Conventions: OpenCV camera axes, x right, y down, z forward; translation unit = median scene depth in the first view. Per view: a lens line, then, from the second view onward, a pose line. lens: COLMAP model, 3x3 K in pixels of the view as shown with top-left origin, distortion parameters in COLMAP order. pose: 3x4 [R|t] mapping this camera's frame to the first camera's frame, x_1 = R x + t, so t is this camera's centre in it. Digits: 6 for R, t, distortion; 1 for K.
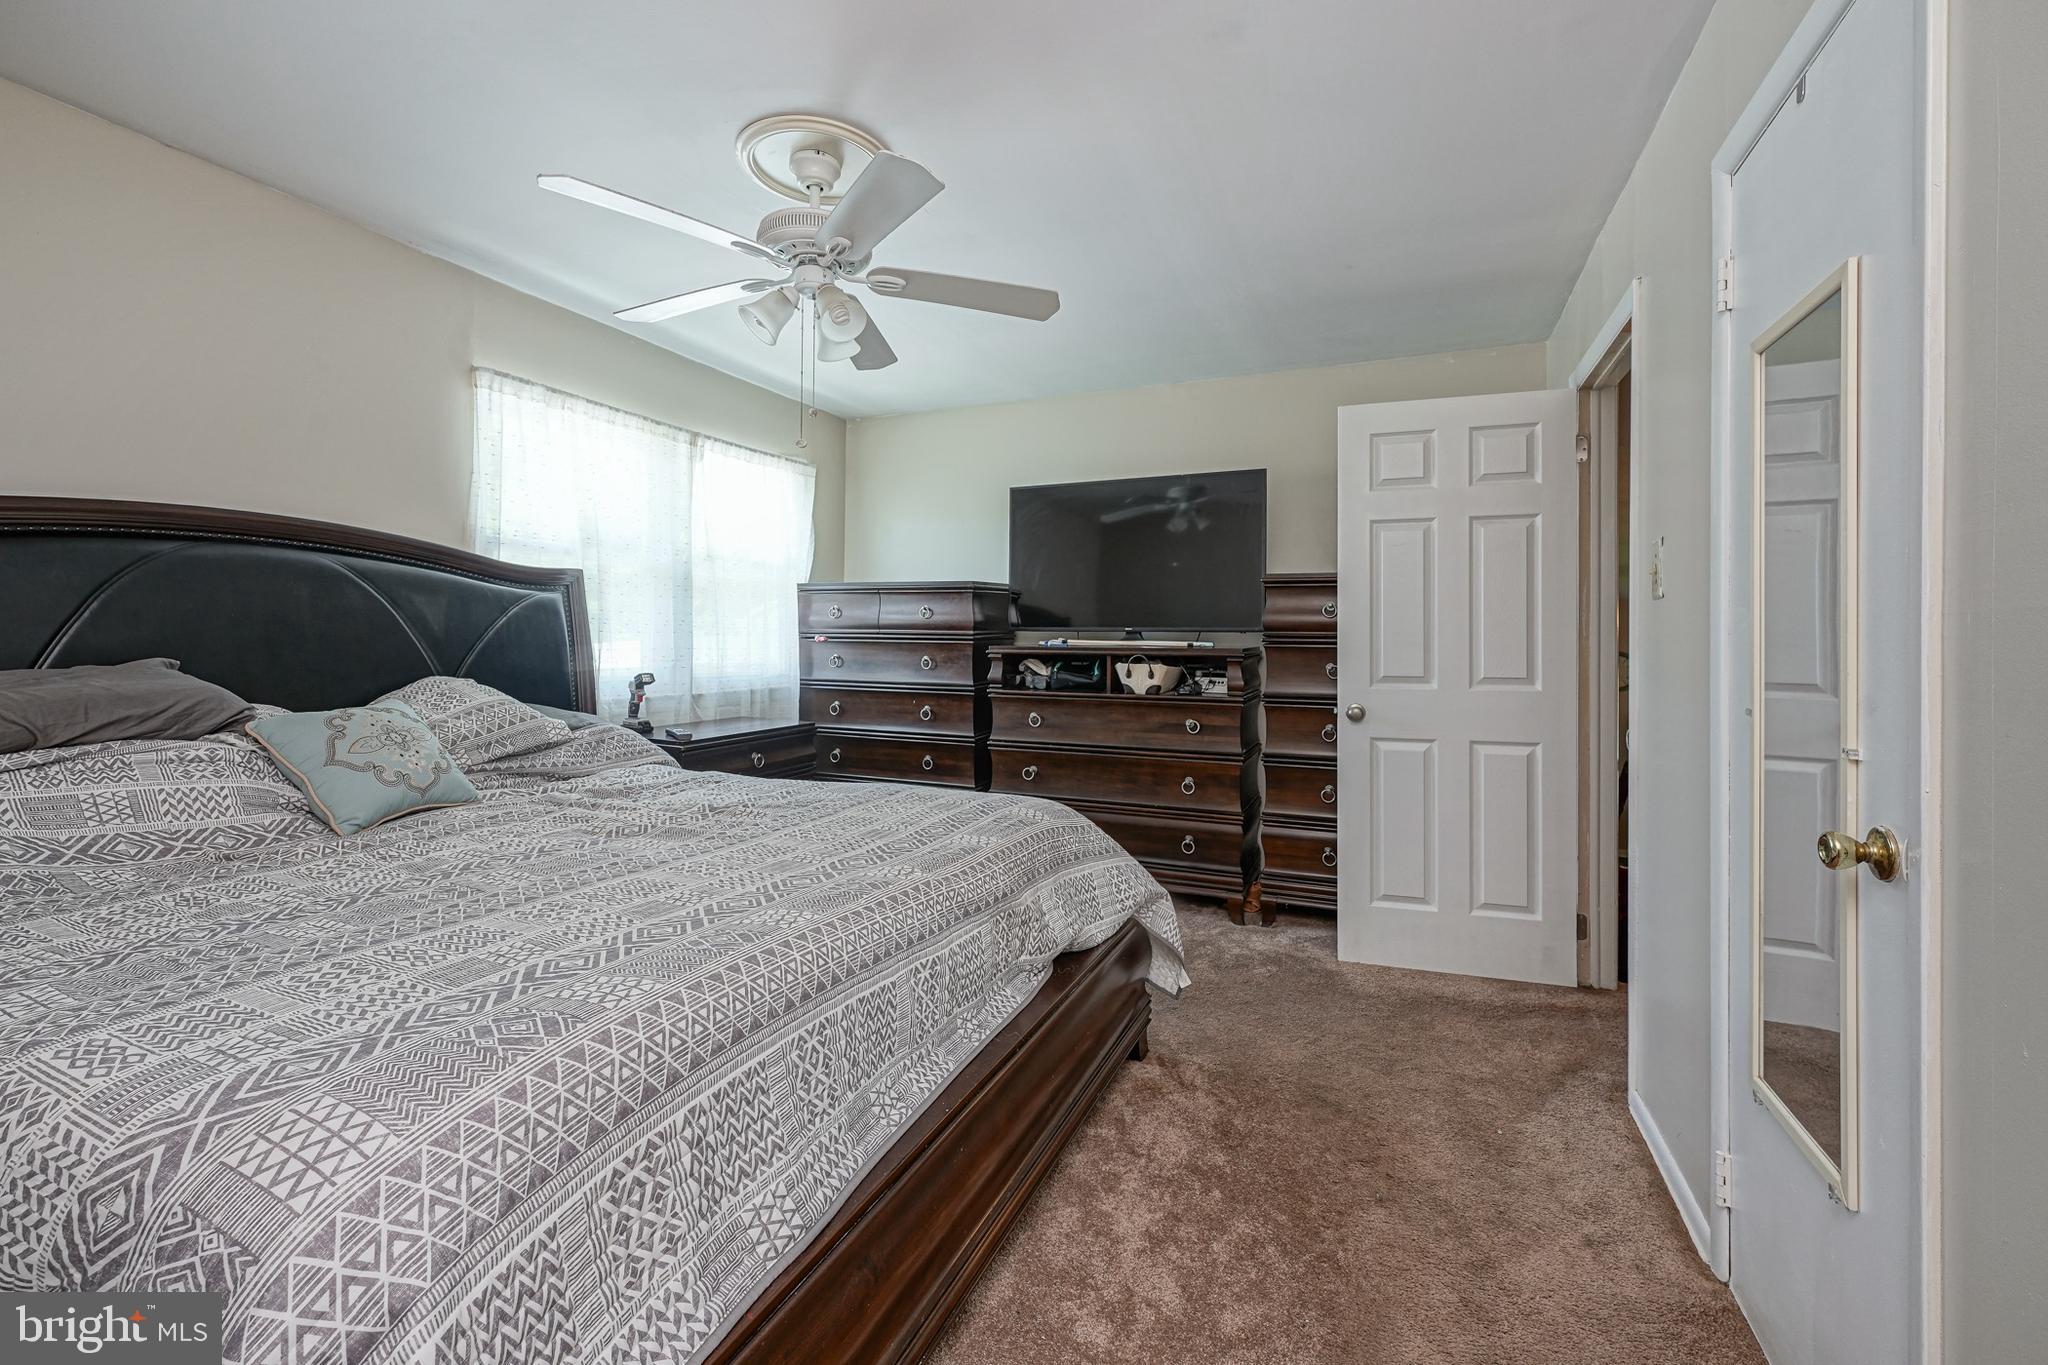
lens RADIAL K [[830.8, 0, 1037.8], [0, 830.8, 642.4], [0, 0, 1]] dist [-0.002113, 0.000725]
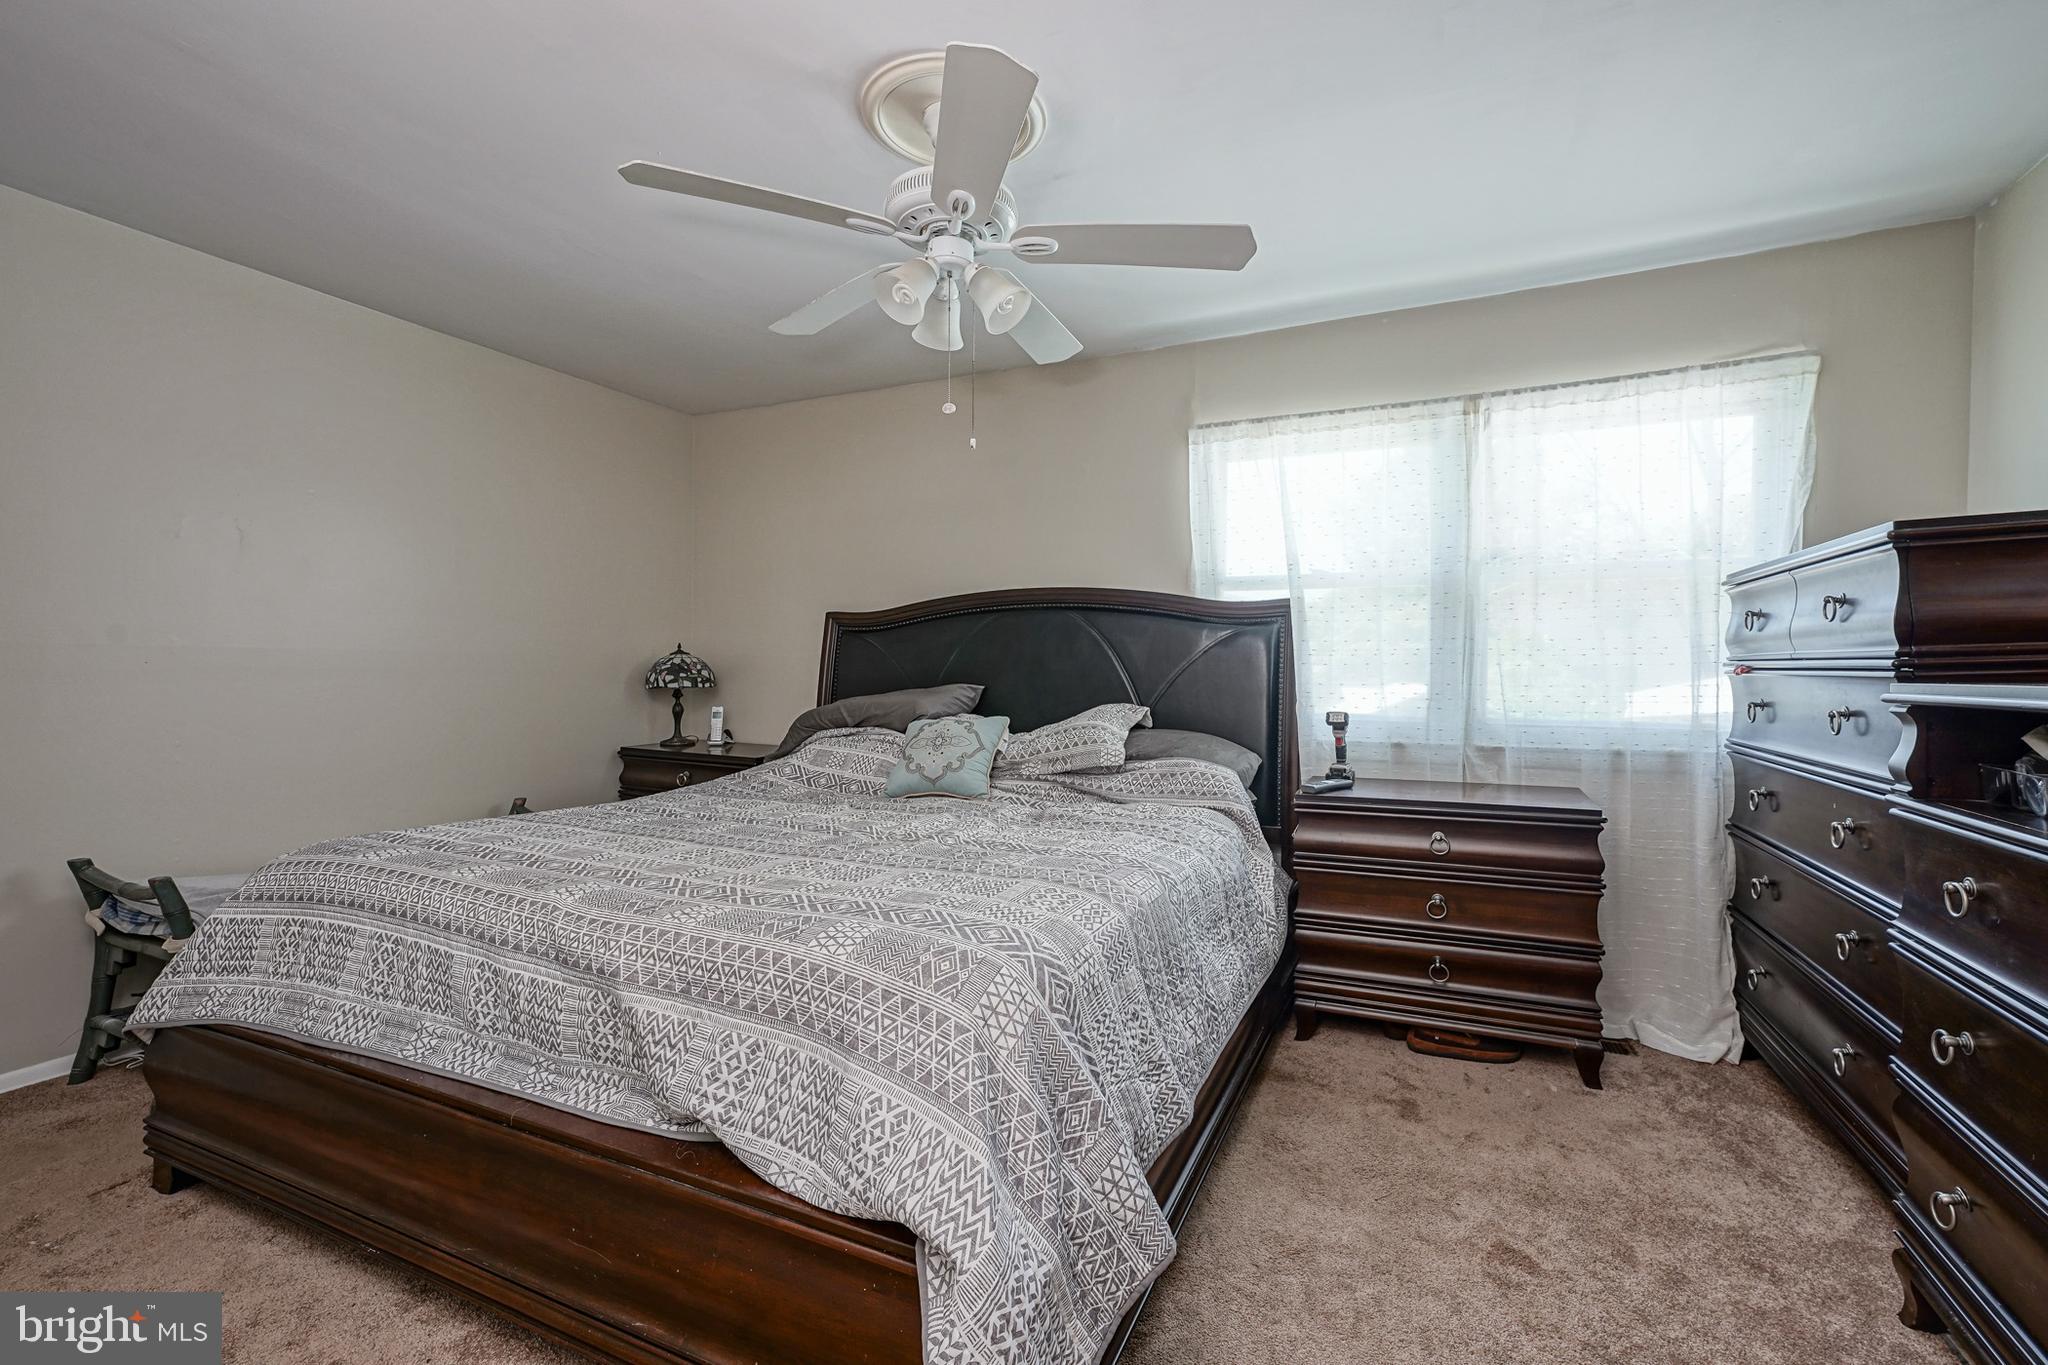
lens RADIAL K [[830.8, 0, 1030.8], [0, 830.8, 679.7], [0, 0, 1]] dist [-0.002113, 0.000725]
pose [[0.000173, -0.004111, -0.999992, 0.431529], [-0.006213, 0.999972, -0.004112, 0.010668], [0.999981, 0.006214, 0.000147, 0.789814]]
